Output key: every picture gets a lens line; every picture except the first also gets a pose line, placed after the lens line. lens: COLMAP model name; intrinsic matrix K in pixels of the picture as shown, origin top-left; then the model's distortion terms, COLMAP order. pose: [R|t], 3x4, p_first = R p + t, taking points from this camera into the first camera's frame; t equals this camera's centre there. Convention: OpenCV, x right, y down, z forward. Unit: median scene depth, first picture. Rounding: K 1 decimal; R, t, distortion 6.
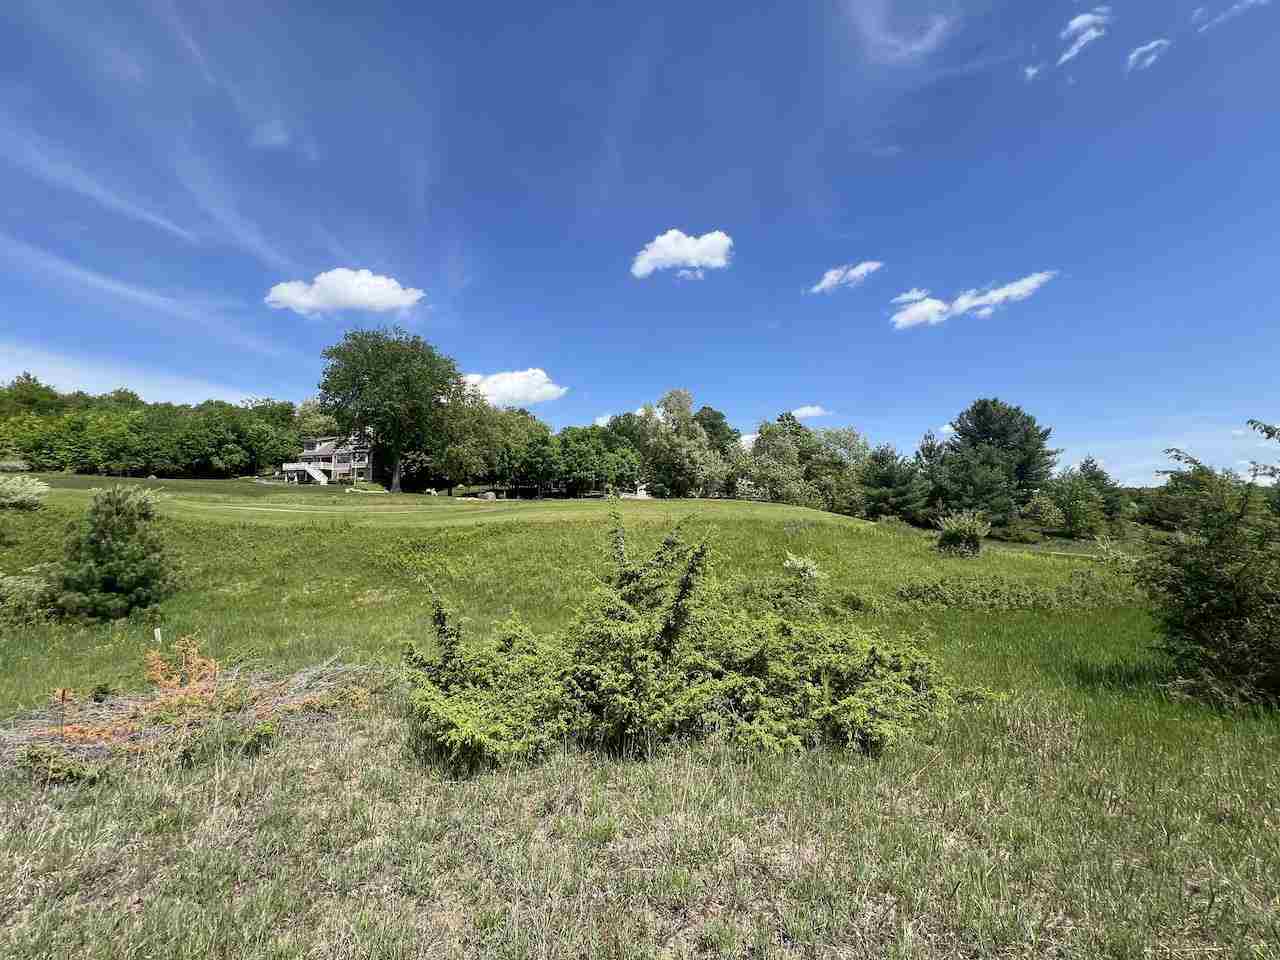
lens RADIAL K [[528.5, 0, 646.2], [0, 528.5, 485.2], [0, 0, 1]] dist [0.011722, -0.000078]
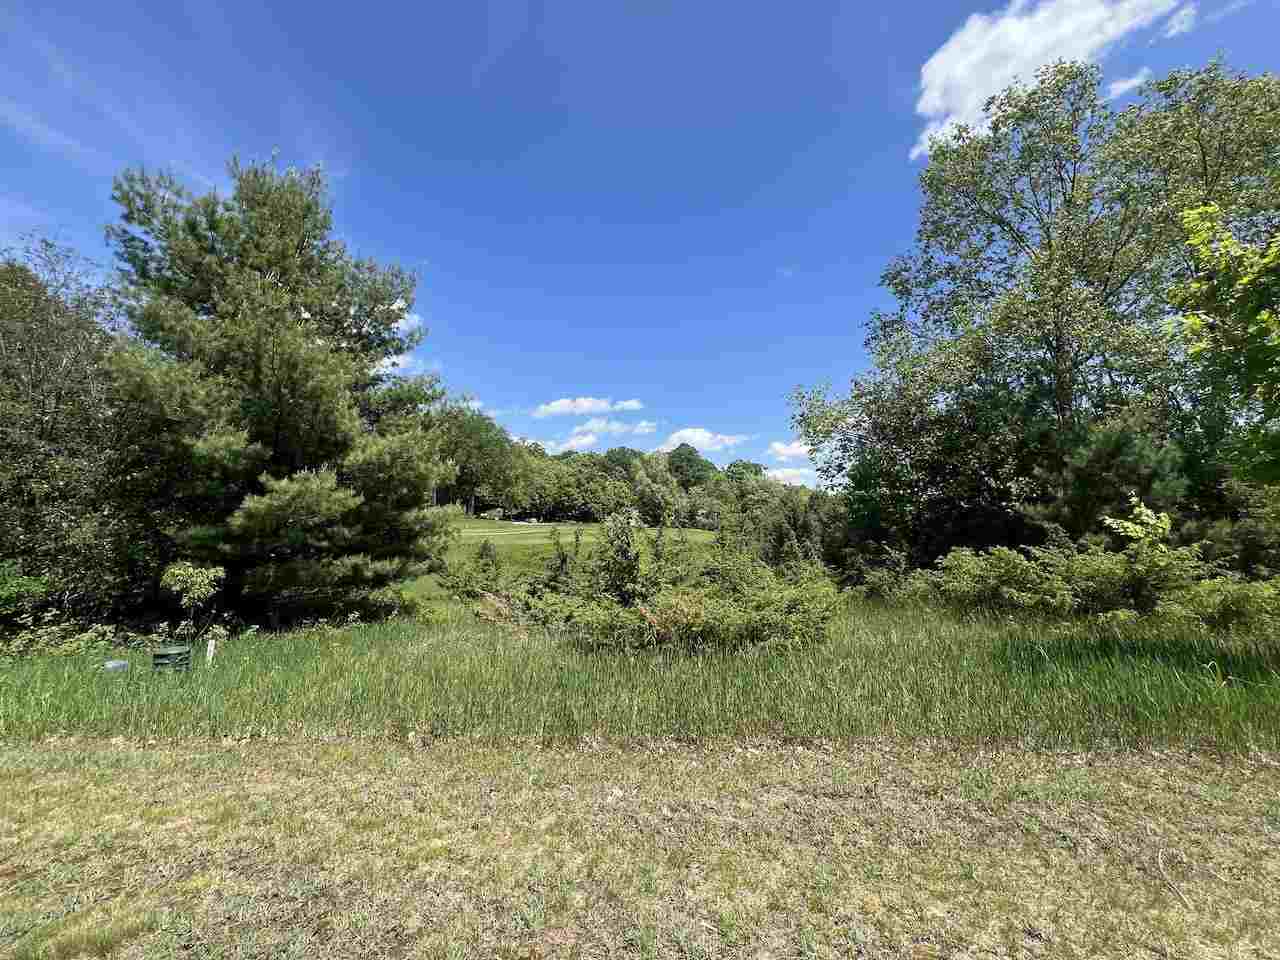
lens RADIAL K [[511.7, 0, 631.9], [0, 511.7, 481.1], [0, 0, 1]] dist [-0.002808, 0.000310]
pose [[0.999911, 0.005782, -0.012031, 0.006268], [-0.006140, 0.999534, -0.029911, -0.050288], [0.011853, 0.029982, 0.999480, -0.440991]]
